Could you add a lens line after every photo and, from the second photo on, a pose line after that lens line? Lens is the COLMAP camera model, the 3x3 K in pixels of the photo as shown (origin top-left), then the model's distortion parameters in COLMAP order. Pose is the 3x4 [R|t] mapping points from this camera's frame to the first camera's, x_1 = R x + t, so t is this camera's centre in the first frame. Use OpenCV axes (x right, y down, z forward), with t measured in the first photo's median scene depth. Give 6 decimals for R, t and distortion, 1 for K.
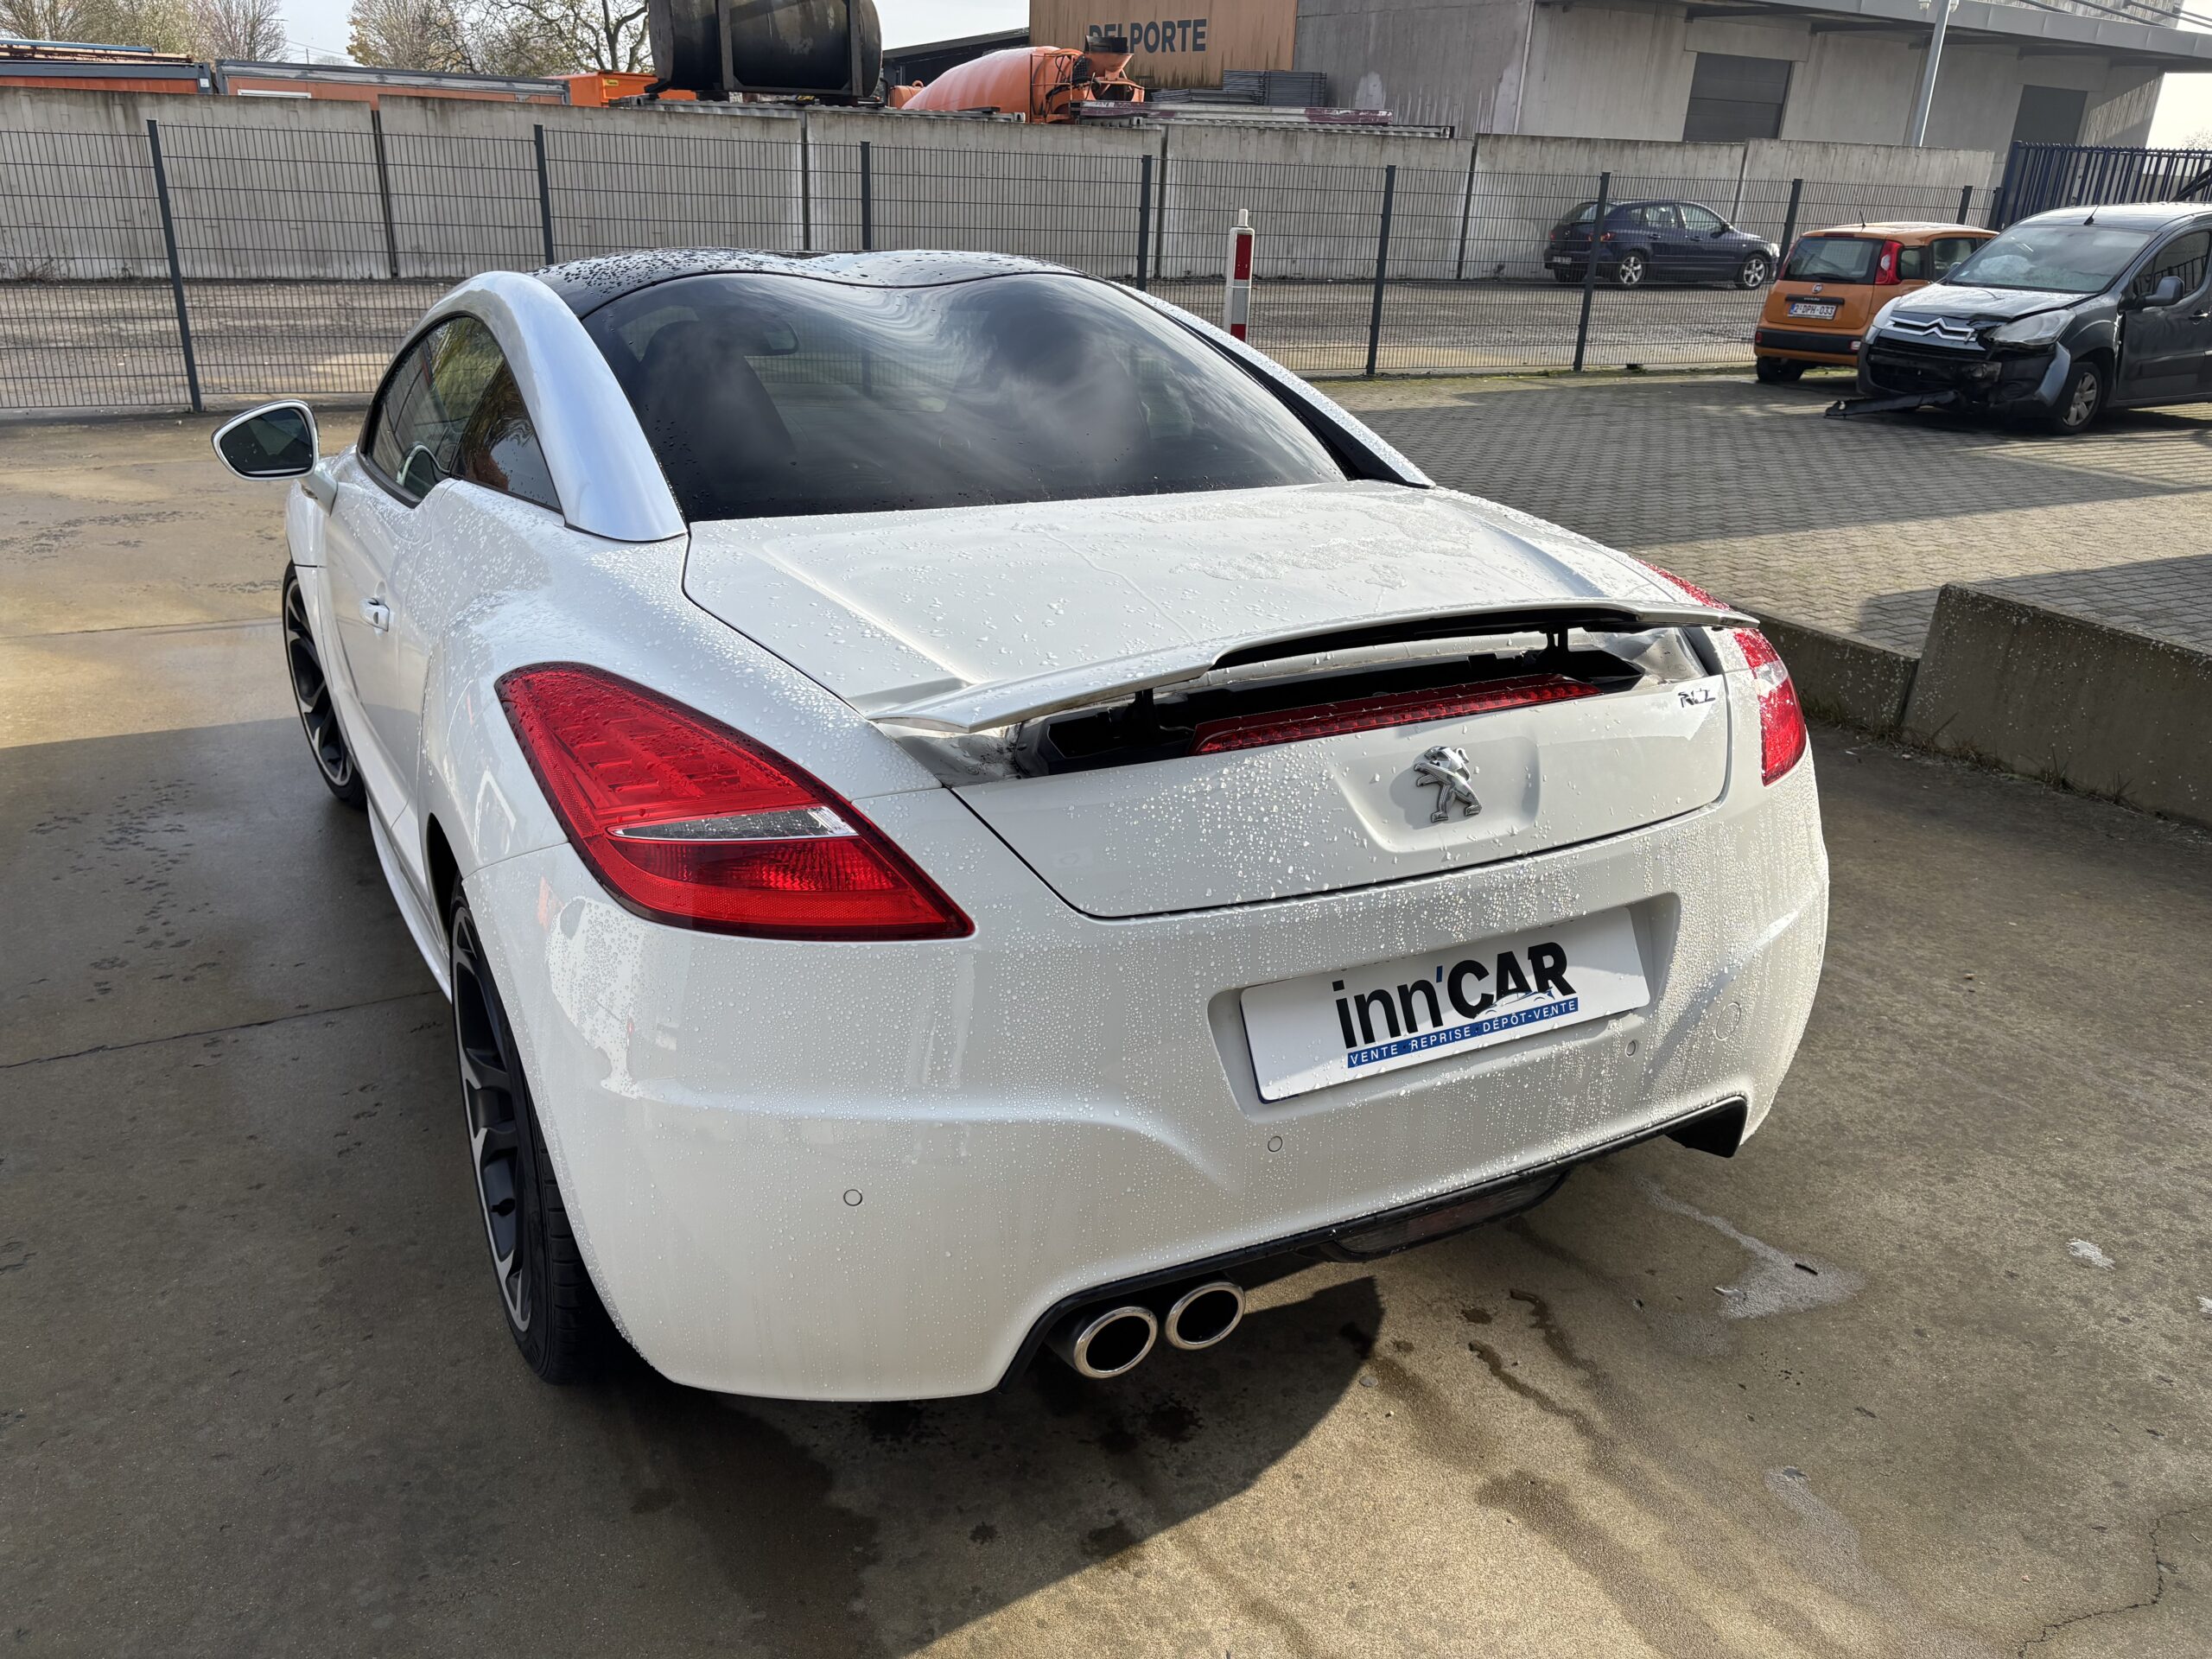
lens RADIAL K [[1702.1, 0, 1119.9], [0, 1702.1, 772.3], [0, 0, 1]] dist [0.085324, -0.104893]
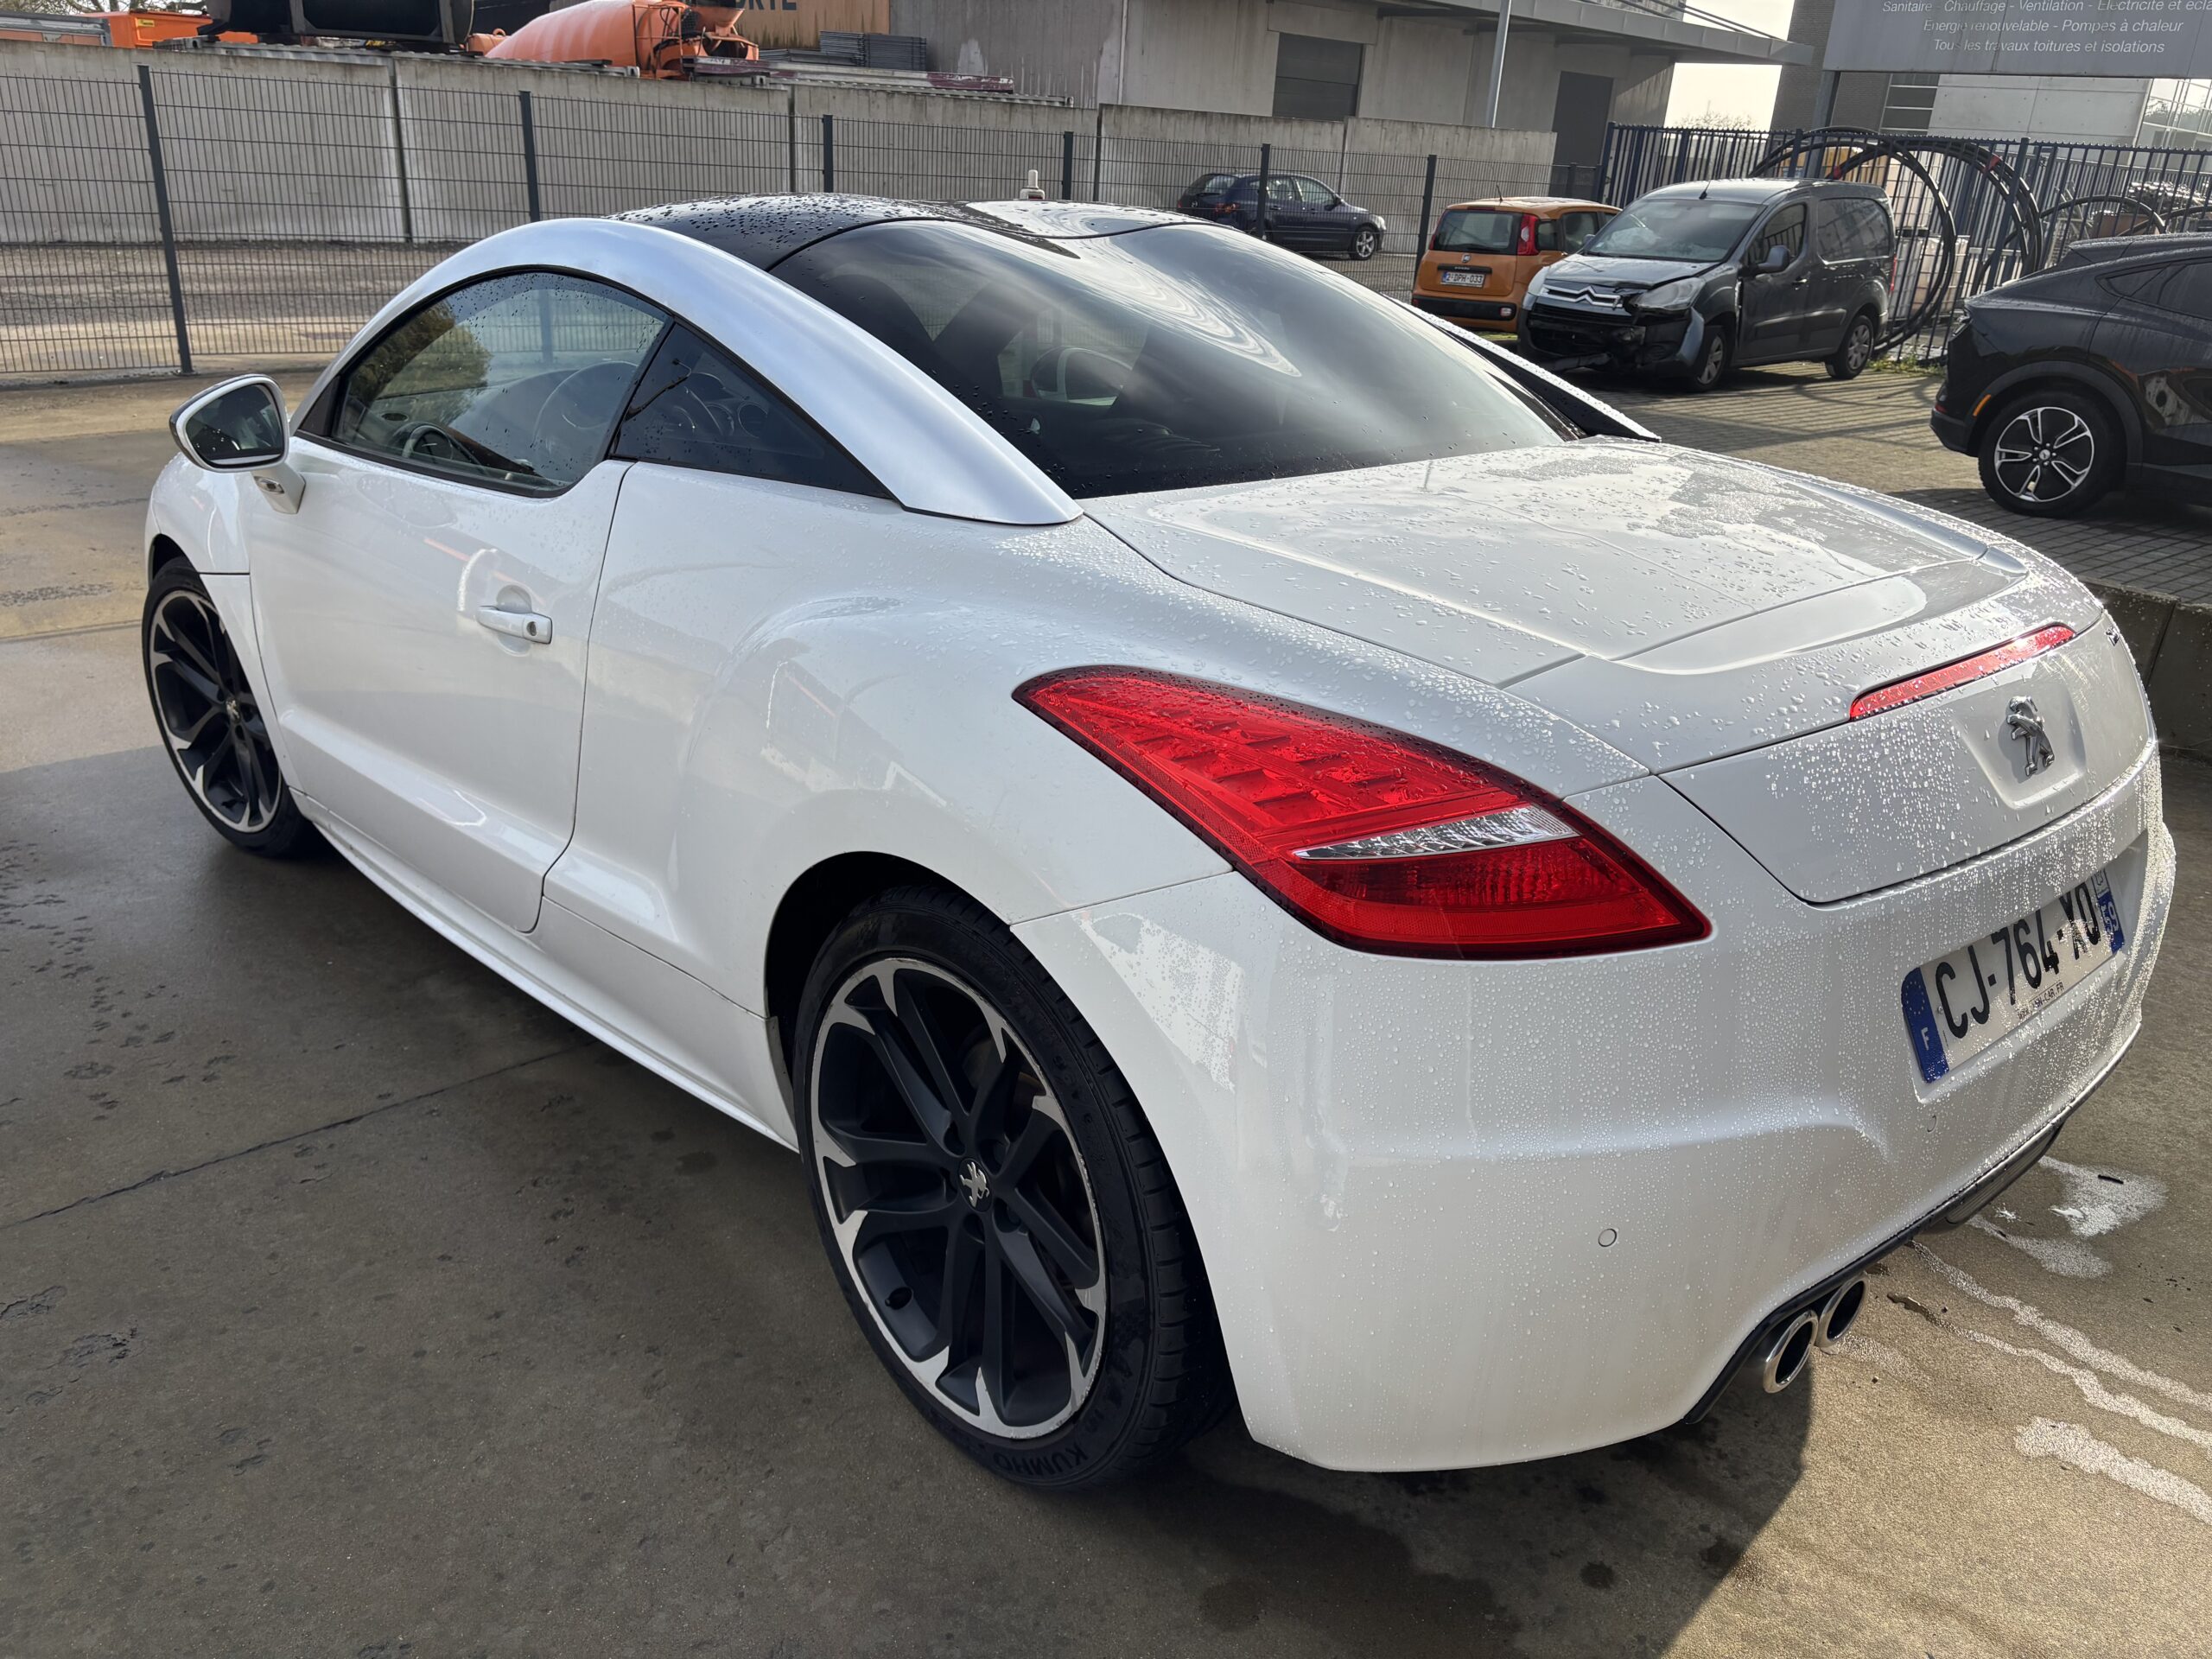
lens RADIAL K [[1703.6, 0, 1157.4], [0, 1703.6, 770.2], [0, 0, 1]] dist [0.075516, -0.085934]
pose [[0.968587, -0.070426, 0.238495, -0.143319], [0.066829, 0.997496, 0.023143, -0.008160], [-0.239528, -0.006478, 0.970868, 0.044807]]
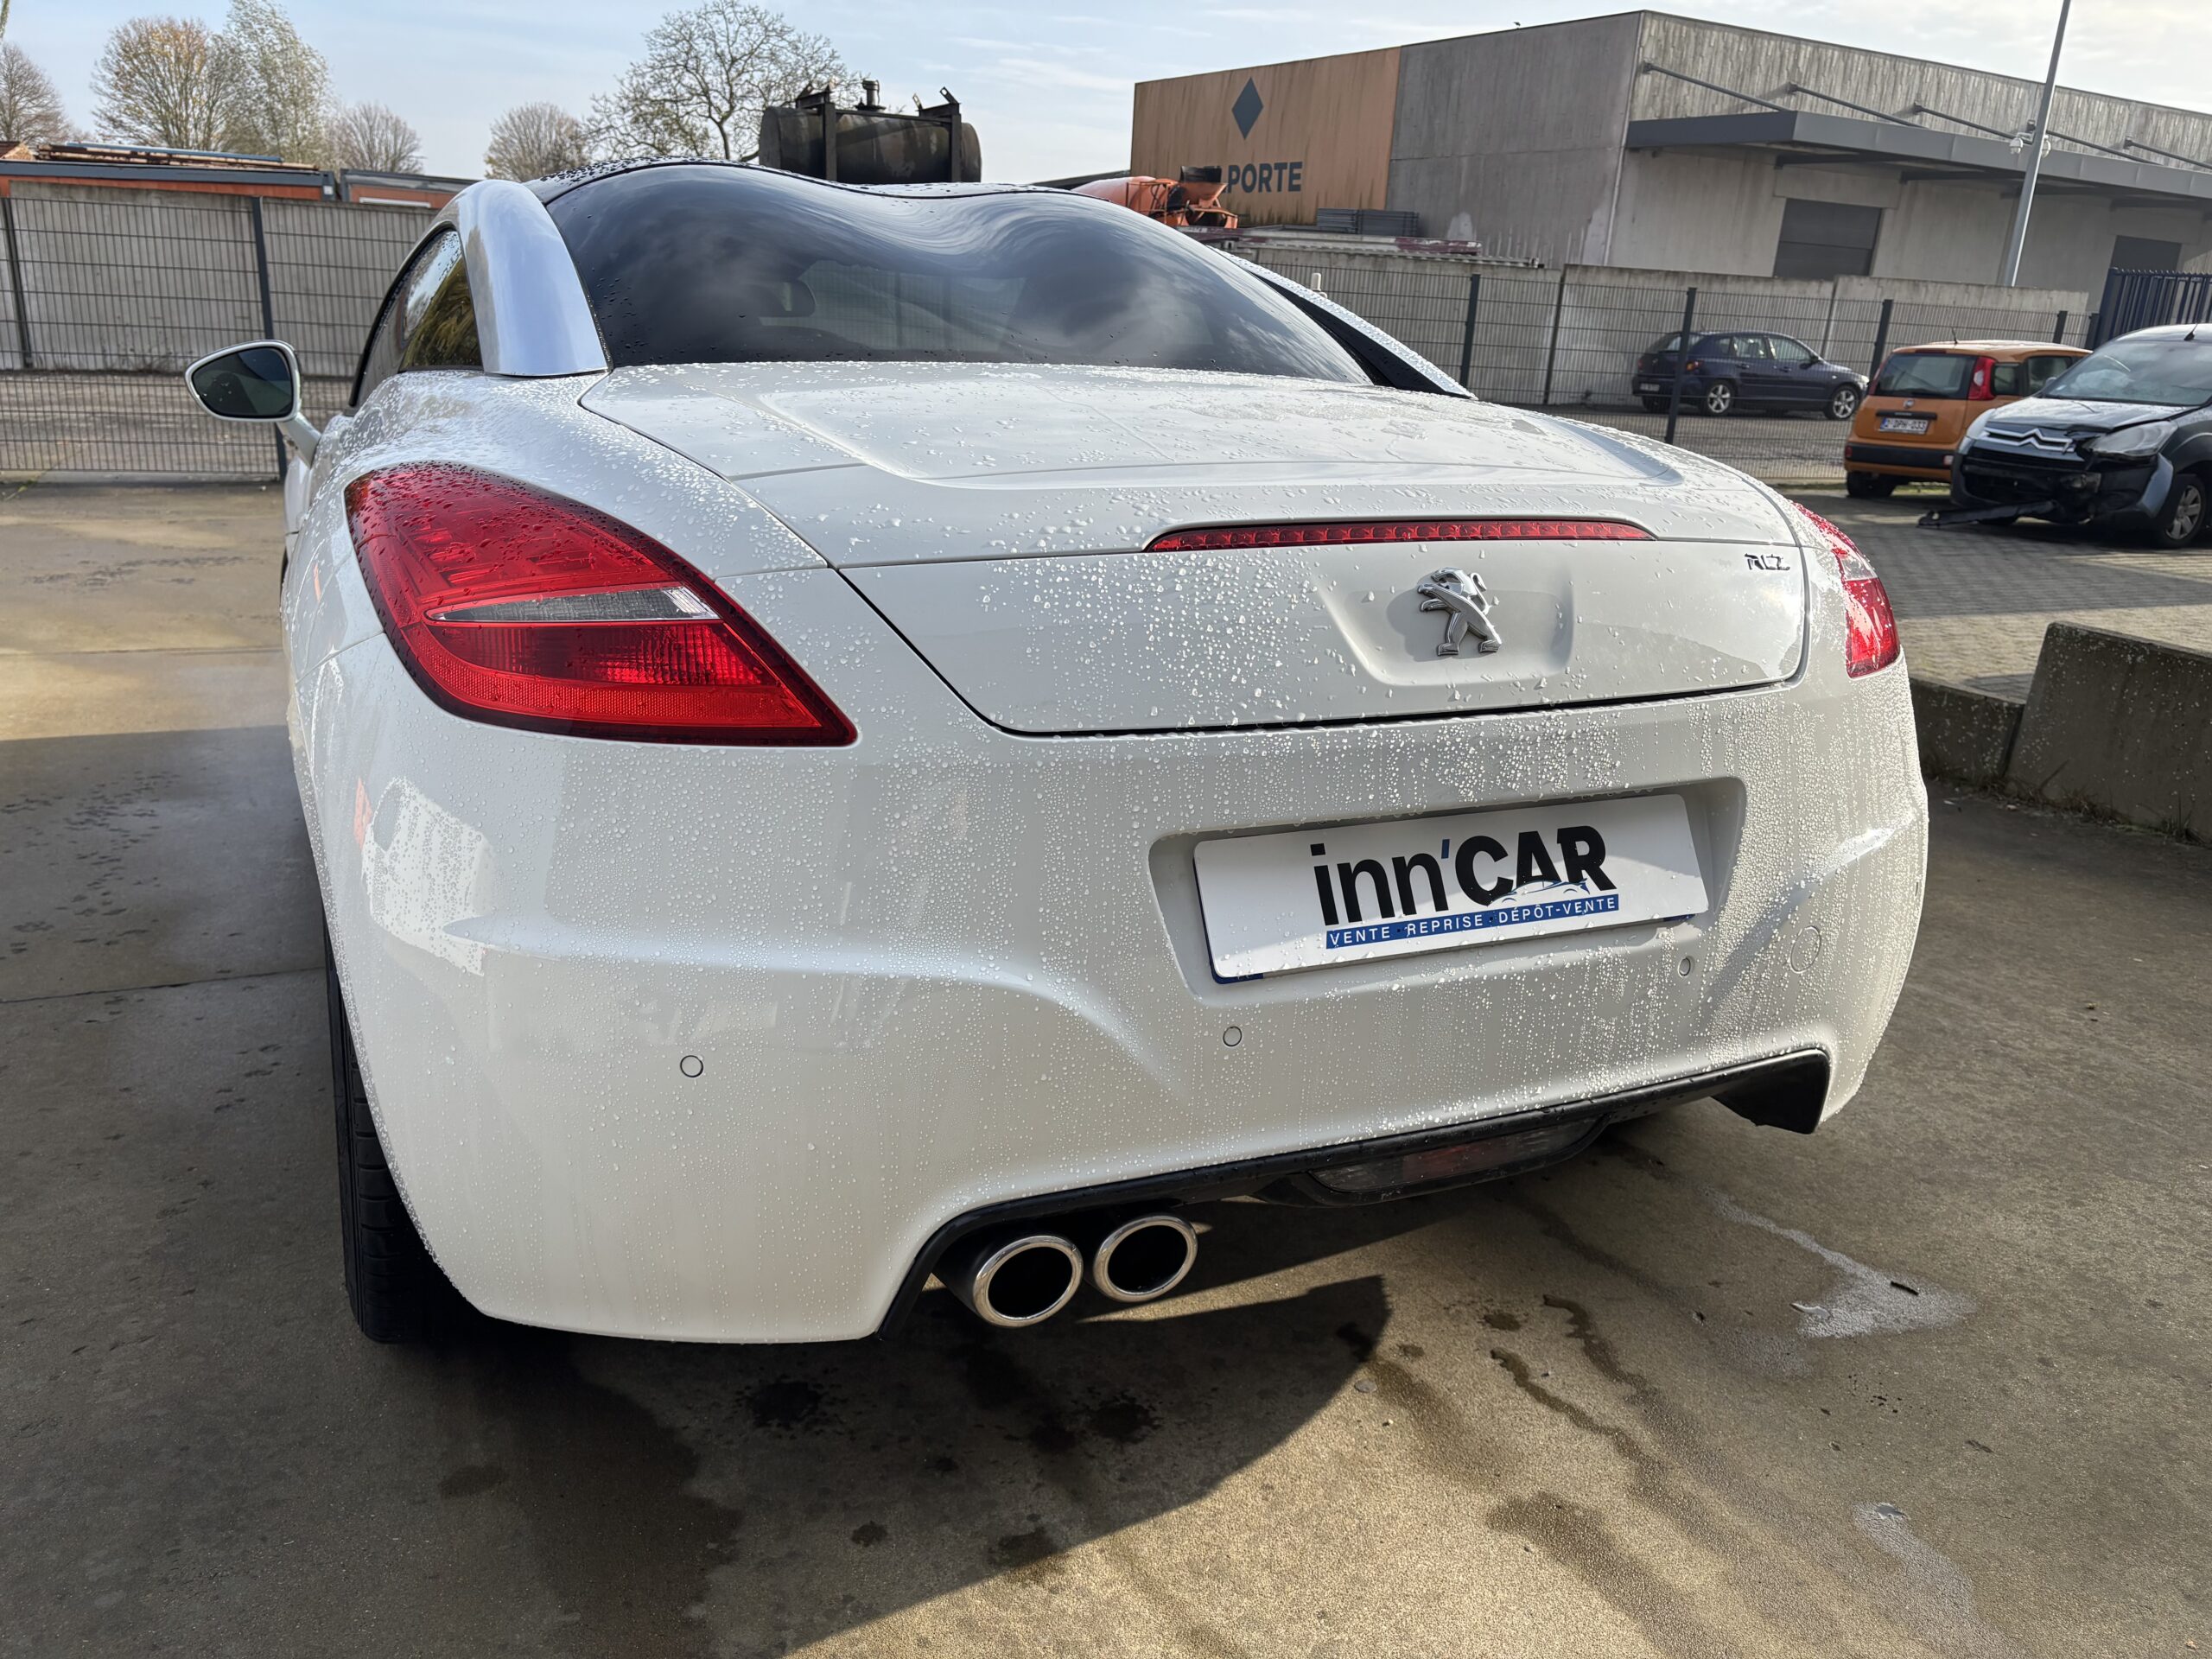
lens RADIAL K [[1701.2, 0, 1141.2], [0, 1701.2, 759.2], [0, 0, 1]] dist [0.075145, -0.085424]
pose [[0.998956, 0.025909, -0.037636, 0.019607], [-0.028891, 0.996296, -0.080988, 0.040378], [0.035398, 0.081991, 0.996004, 0.049092]]
